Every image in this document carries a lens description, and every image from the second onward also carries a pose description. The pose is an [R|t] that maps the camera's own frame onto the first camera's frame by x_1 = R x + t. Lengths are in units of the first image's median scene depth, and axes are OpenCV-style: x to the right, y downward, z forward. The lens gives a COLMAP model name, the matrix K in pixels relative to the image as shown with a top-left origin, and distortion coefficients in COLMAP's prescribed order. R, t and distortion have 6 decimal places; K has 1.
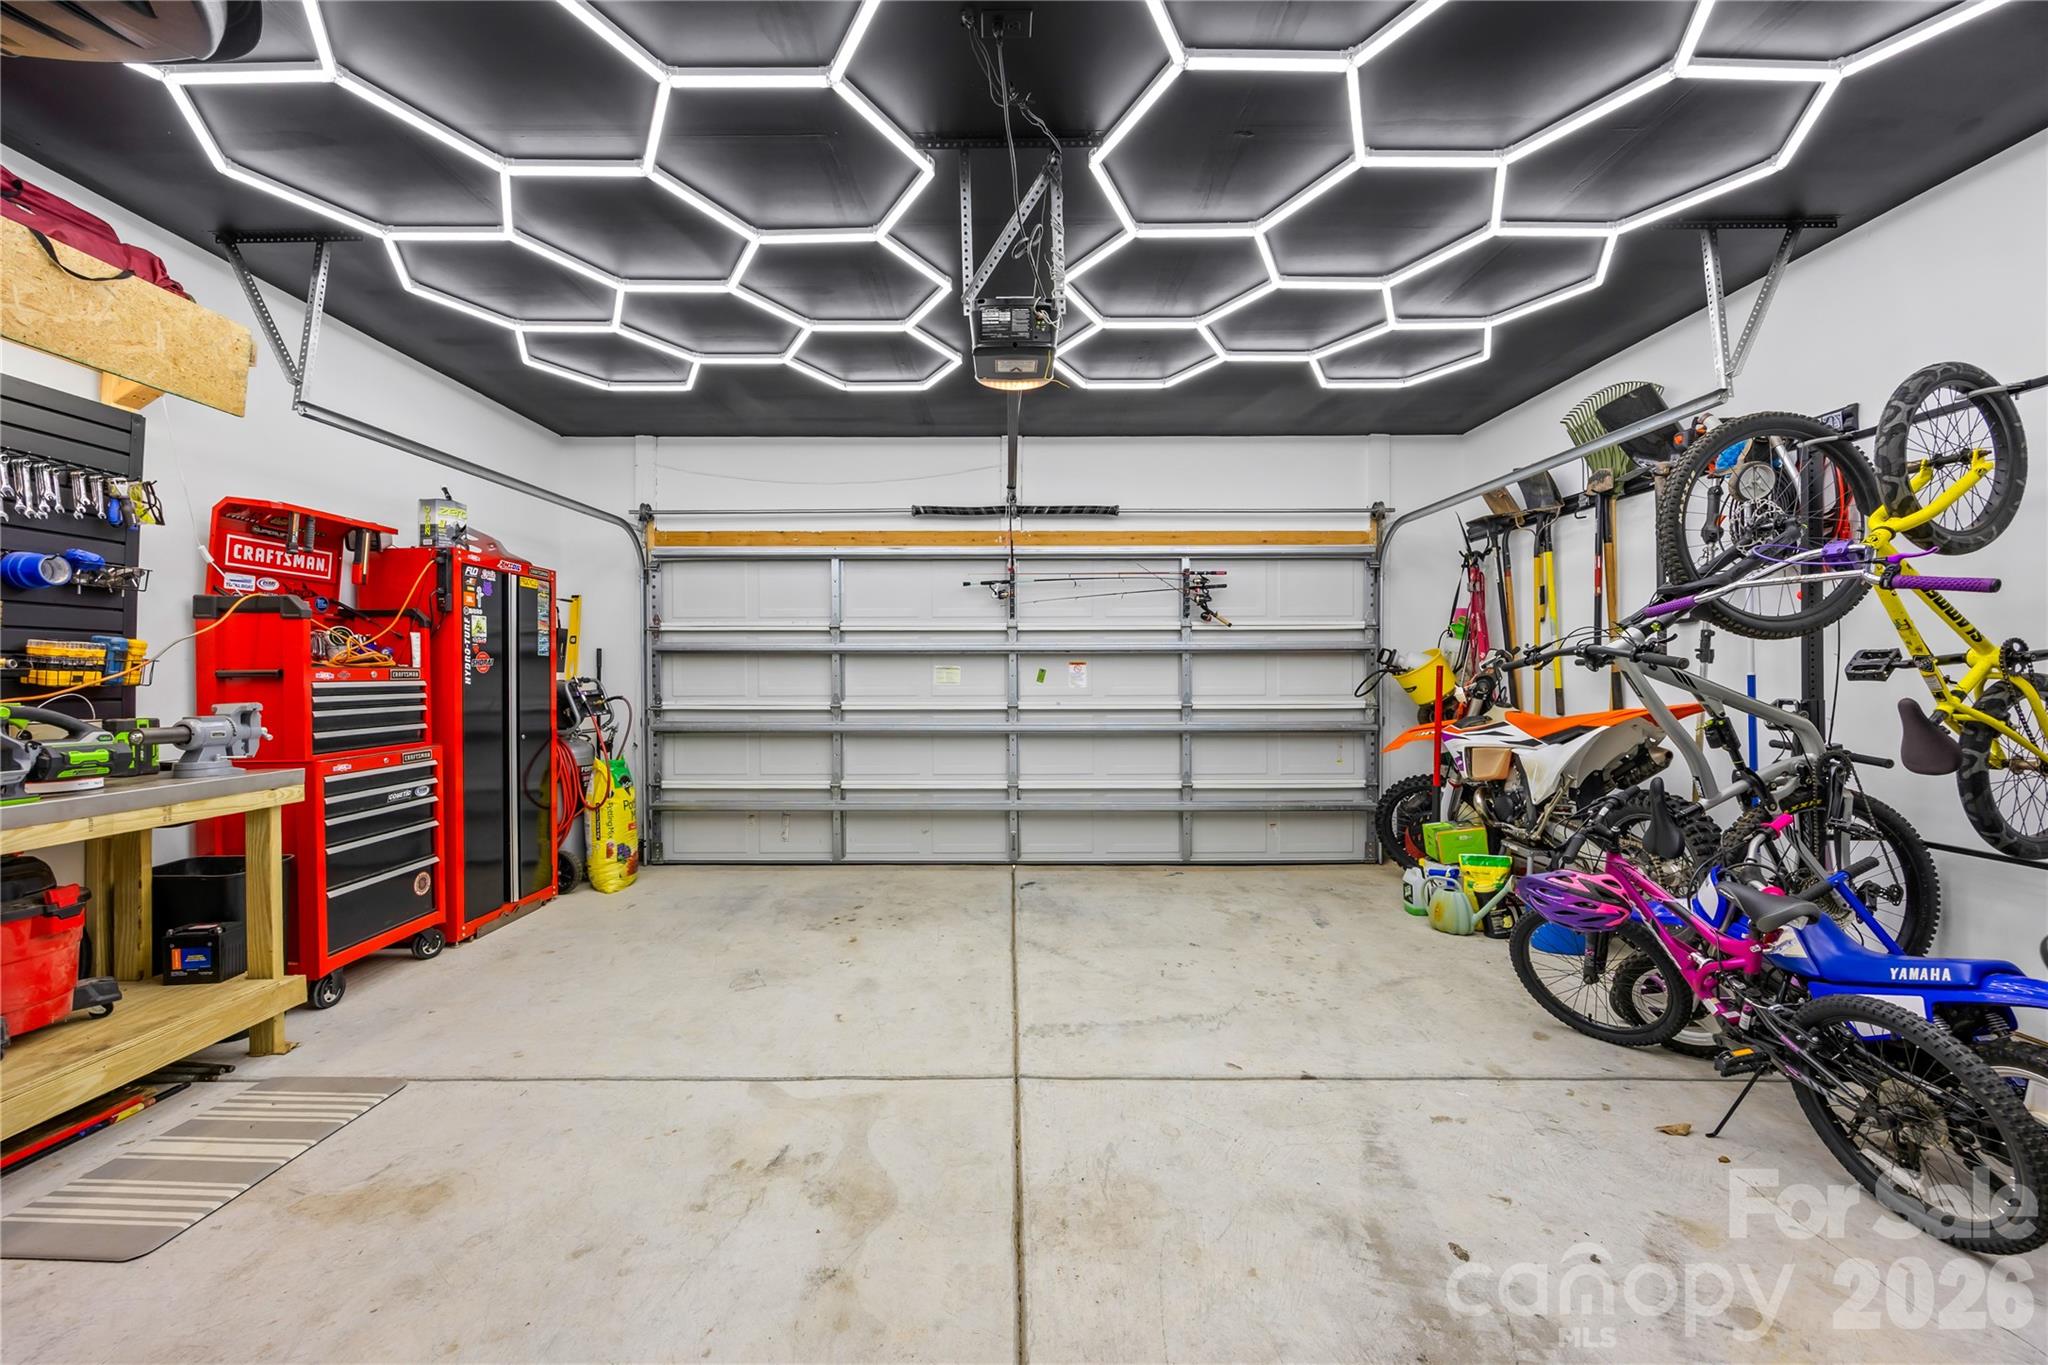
lens RADIAL K [[777.3, 0, 1022.5], [0, 777.3, 674.4], [0, 0, 1]] dist [-0.001353, -0.000288]
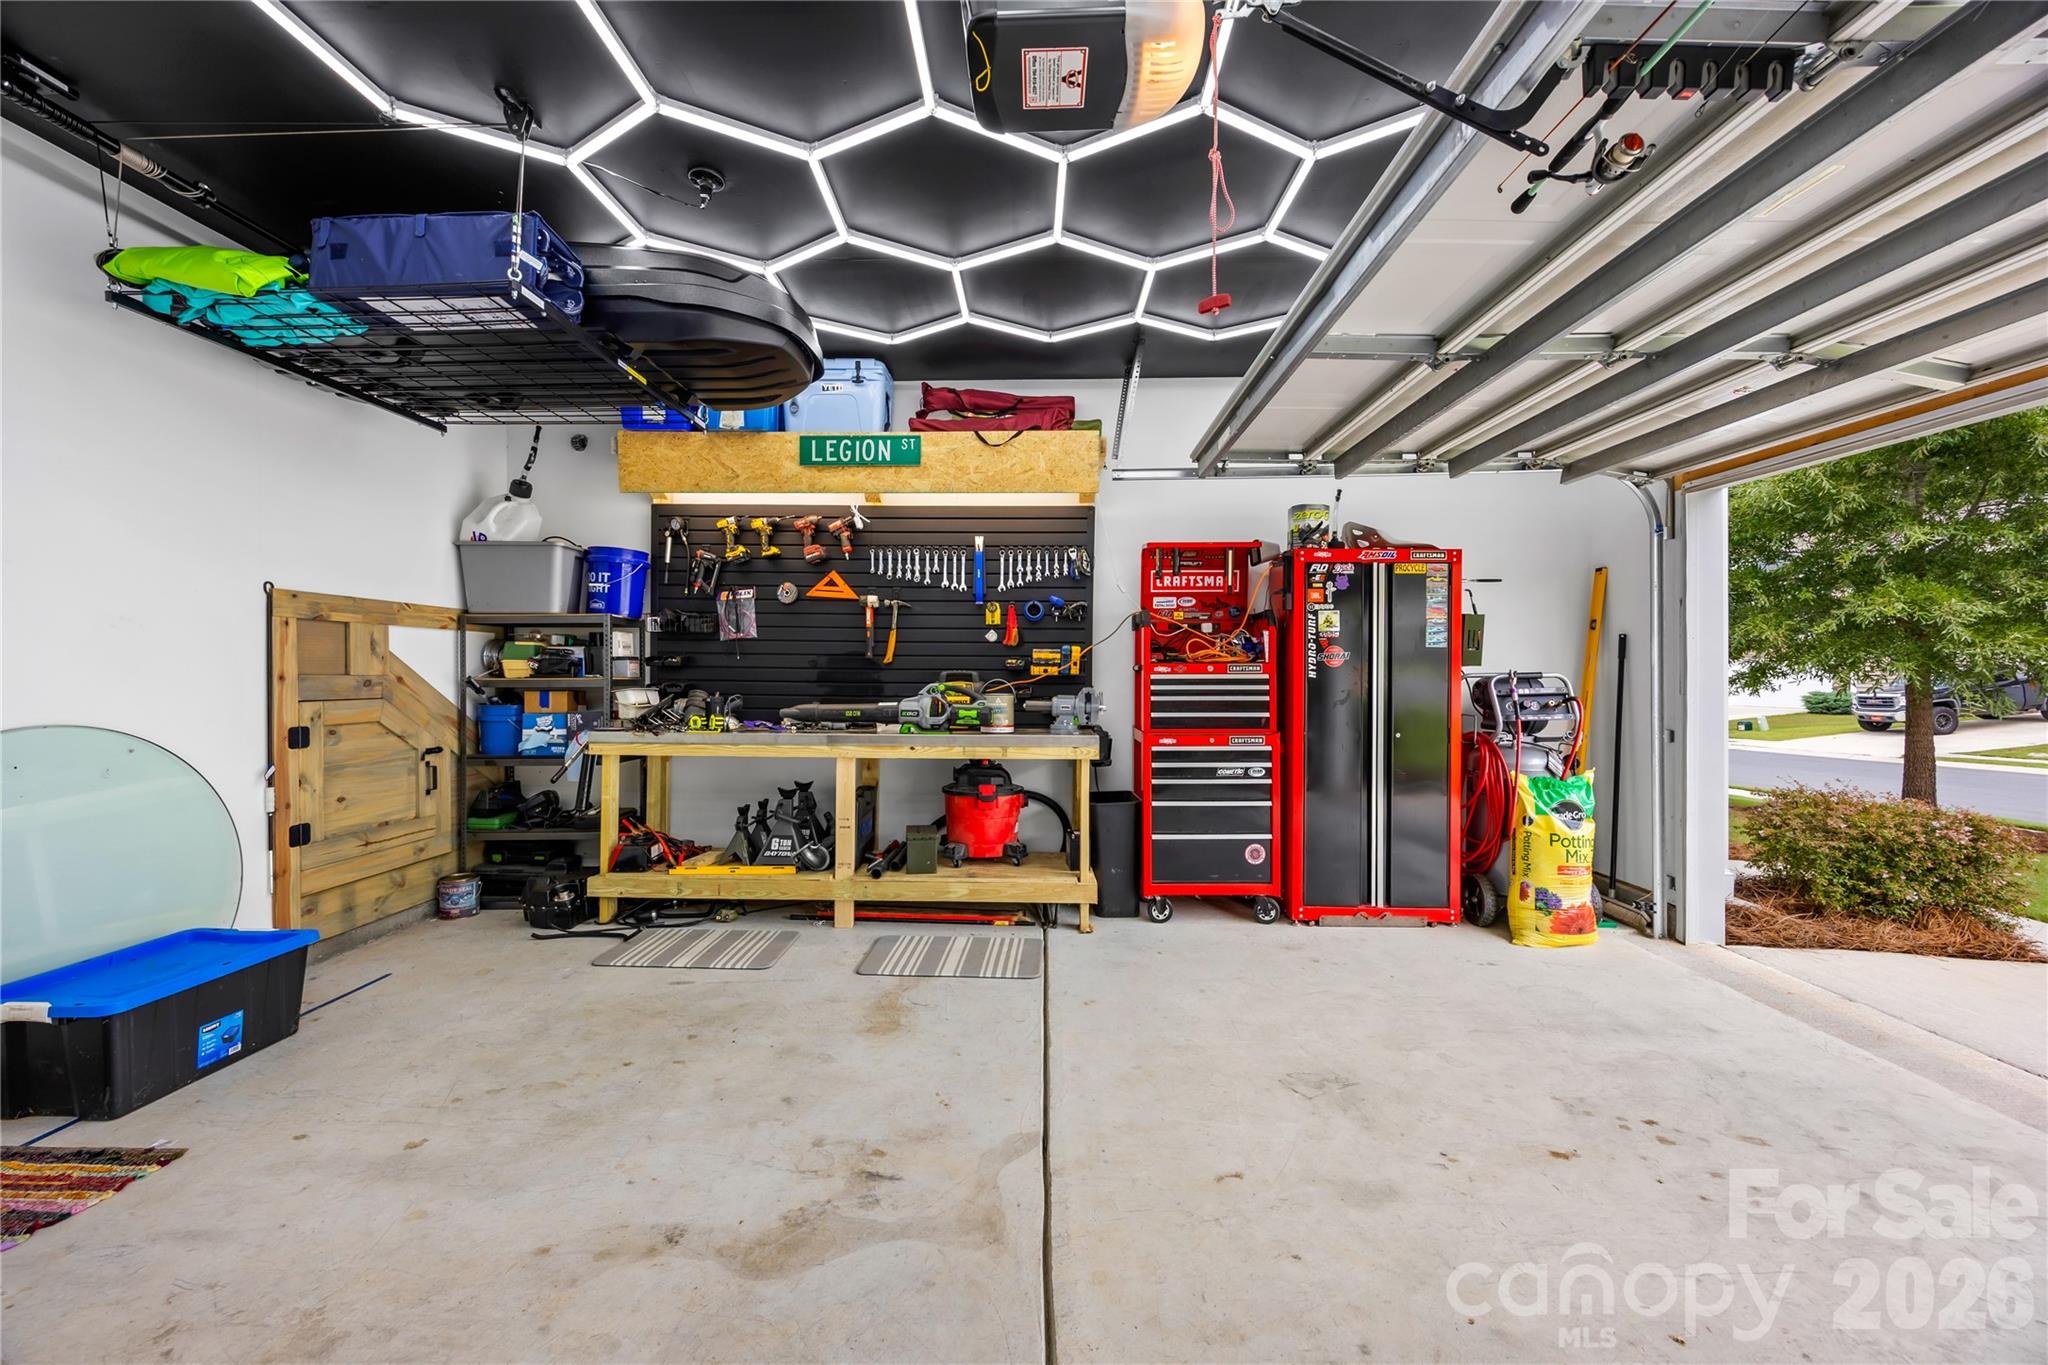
lens RADIAL K [[777.3, 0, 1022.5], [0, 777.3, 674.4], [0, 0, 1]] dist [-0.001353, -0.000288]
pose [[-0.022253, 0.005840, -0.999735, 0.358921], [0.000533, 0.999983, 0.005830, 0.002044], [0.999752, -0.000403, -0.022256, 0.684499]]
